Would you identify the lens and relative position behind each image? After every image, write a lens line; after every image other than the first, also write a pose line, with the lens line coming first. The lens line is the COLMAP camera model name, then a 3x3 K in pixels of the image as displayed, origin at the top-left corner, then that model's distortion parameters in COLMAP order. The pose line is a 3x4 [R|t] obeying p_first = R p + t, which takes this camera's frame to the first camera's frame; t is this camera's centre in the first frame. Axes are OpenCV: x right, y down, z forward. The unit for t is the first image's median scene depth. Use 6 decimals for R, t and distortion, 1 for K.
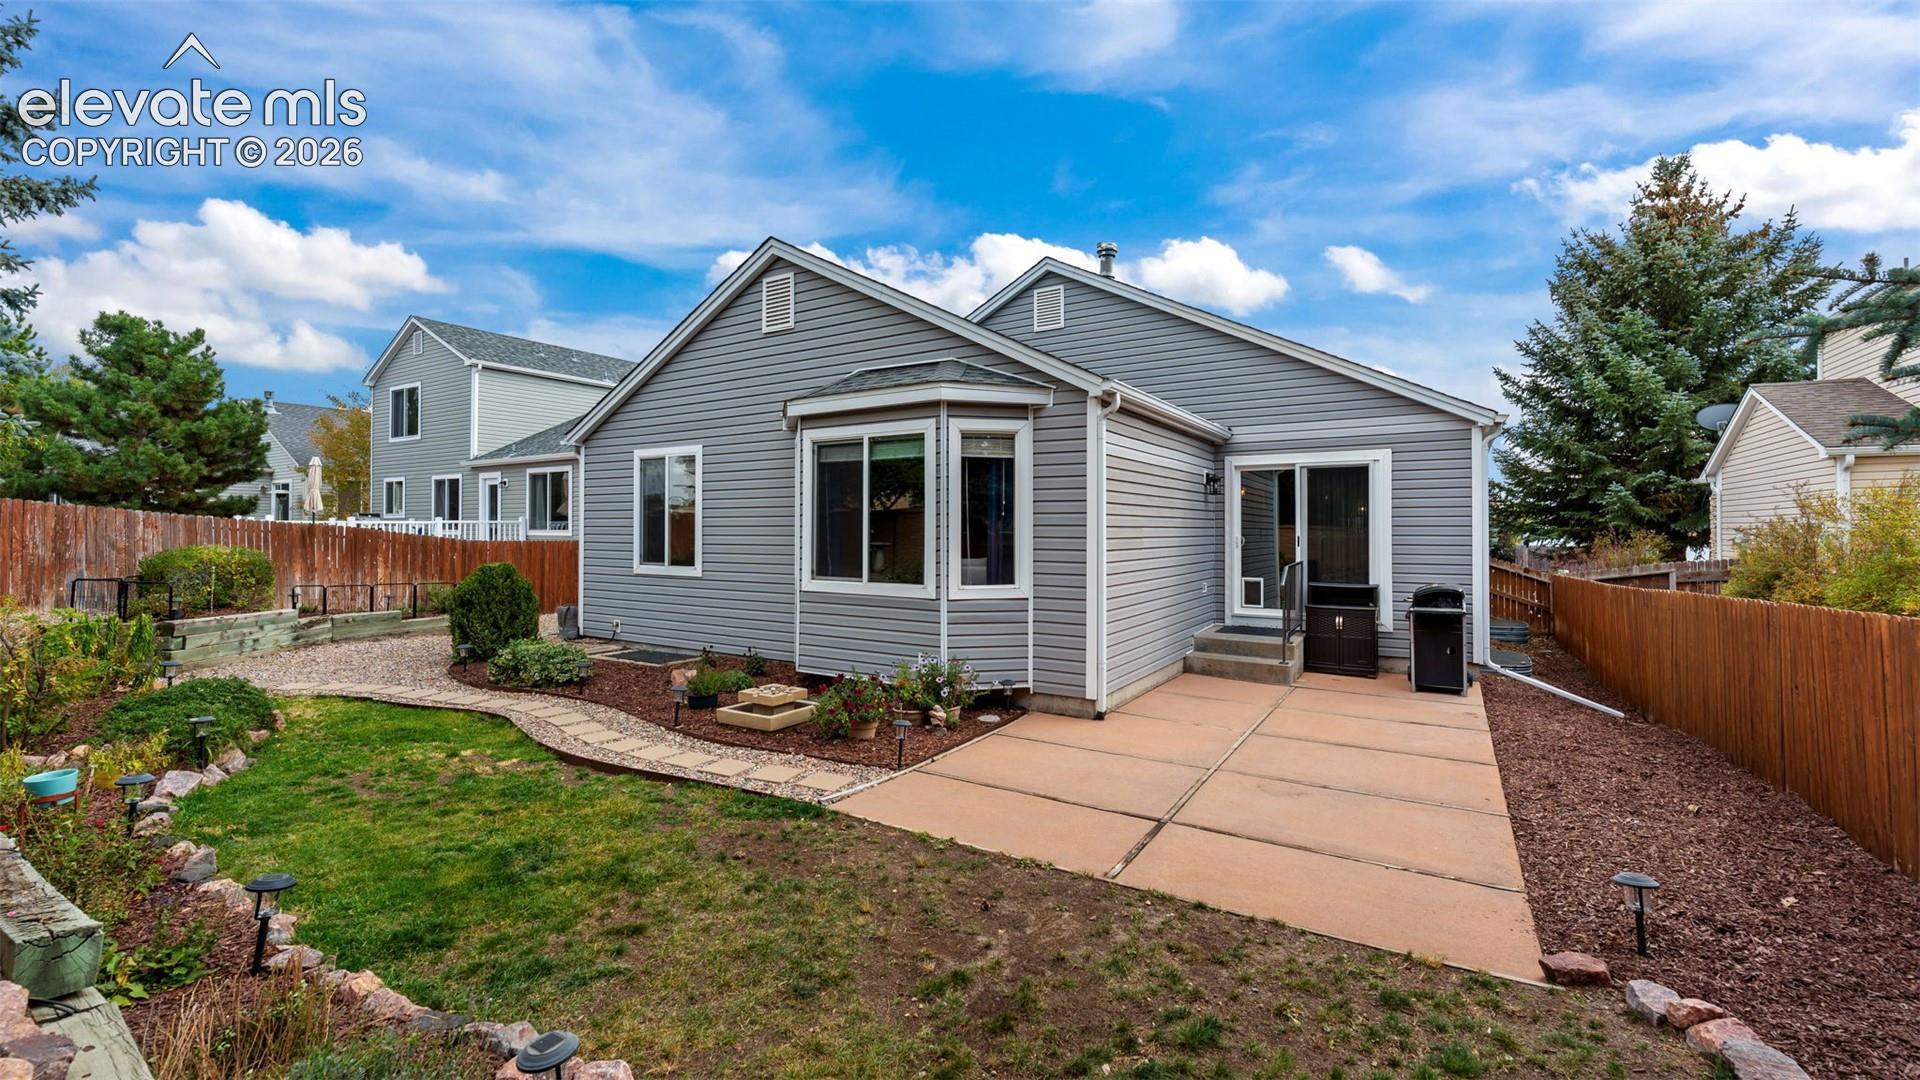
lens RADIAL K [[775.0, 0, 957.0], [0, 775.0, 534.2], [0, 0, 1]] dist [-0.001706, -0.000990]
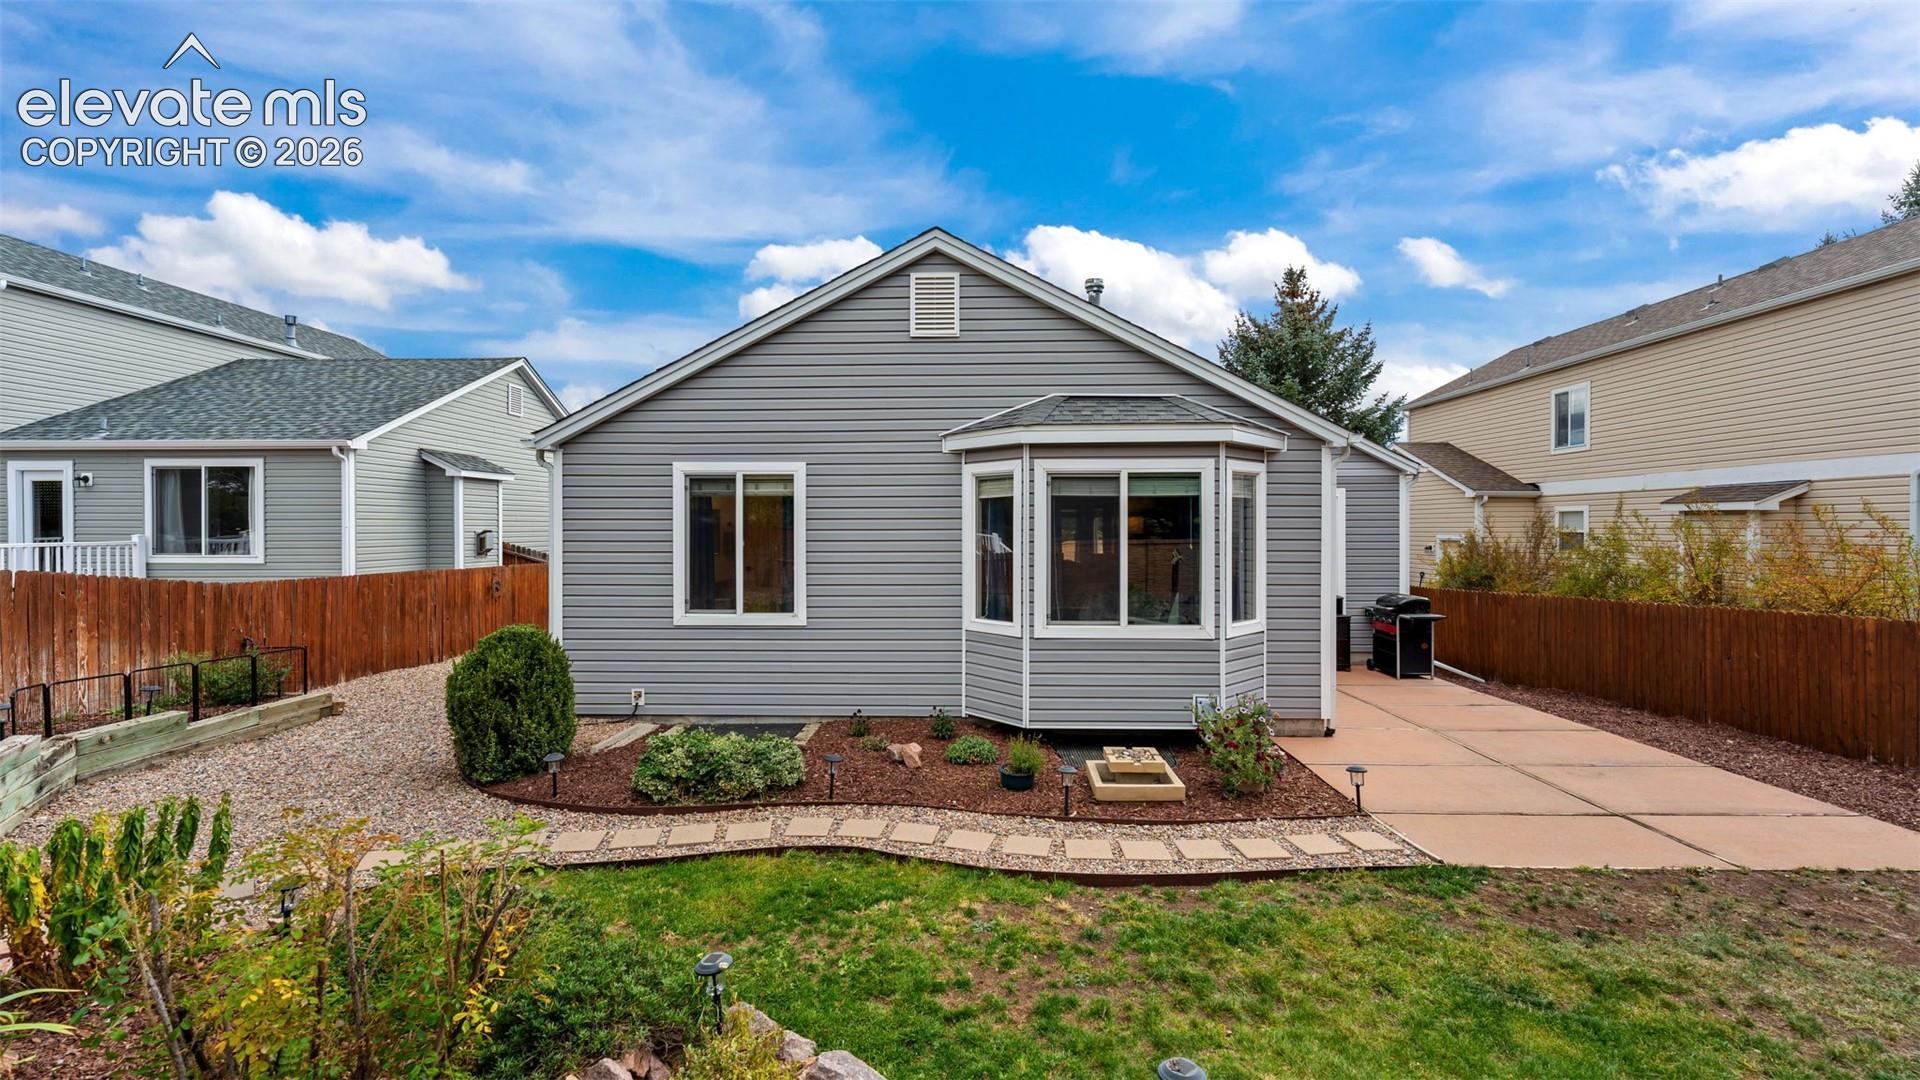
lens RADIAL K [[775.0, 0, 957.0], [0, 775.0, 534.2], [0, 0, 1]] dist [-0.001706, -0.000990]
pose [[0.860969, -0.006895, 0.508611, -0.766064], [0.005450, 0.999976, 0.004330, -0.053746], [-0.508628, -0.000956, 0.860986, 0.286266]]
